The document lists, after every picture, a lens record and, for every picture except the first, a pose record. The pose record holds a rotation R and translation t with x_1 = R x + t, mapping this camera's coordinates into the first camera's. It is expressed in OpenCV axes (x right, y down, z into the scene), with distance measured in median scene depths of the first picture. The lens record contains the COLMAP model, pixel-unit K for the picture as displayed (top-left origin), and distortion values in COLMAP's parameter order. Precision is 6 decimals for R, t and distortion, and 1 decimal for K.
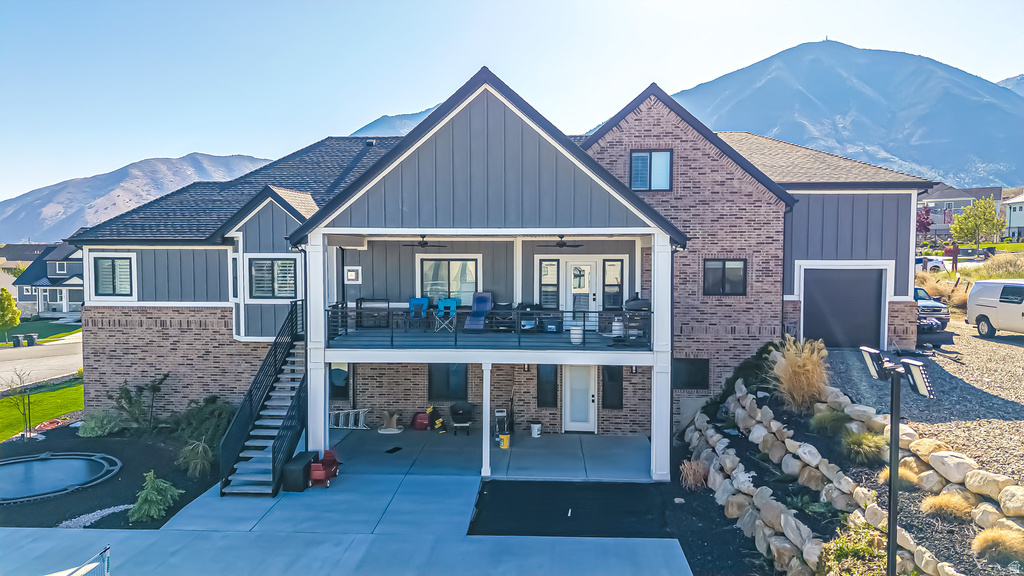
lens RADIAL K [[684.2, 0, 512.8], [0, 684.2, 289.2], [0, 0, 1]] dist [0.038820, -0.048678]
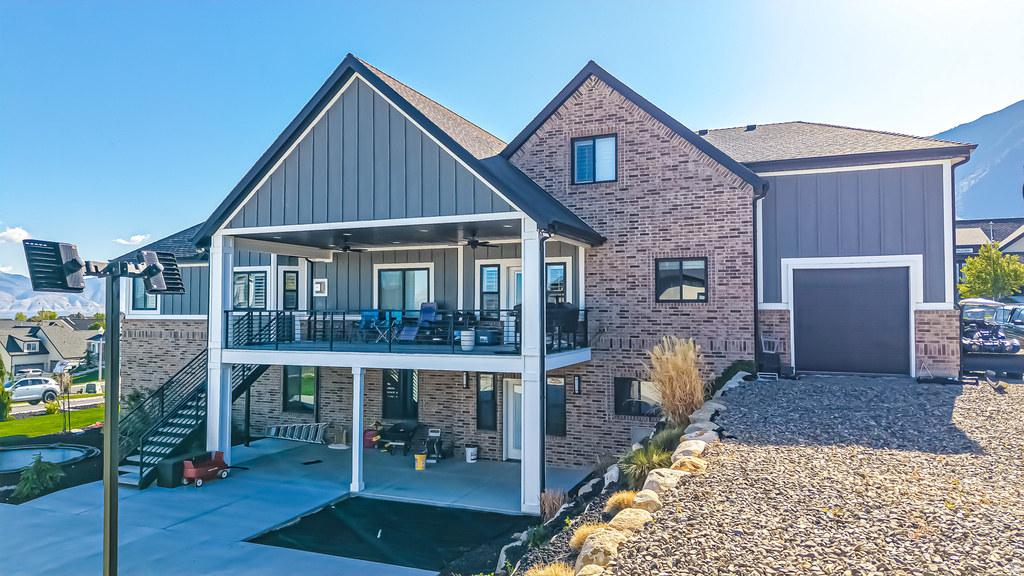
lens RADIAL K [[684.2, 0, 513.2], [0, 684.2, 288.8], [0, 0, 1]] dist [0.038820, -0.048678]
pose [[0.942029, -0.013137, -0.335274, 0.392091], [-0.015340, 0.996502, -0.082145, 0.063182], [0.335181, 0.082526, 0.938533, 0.160293]]
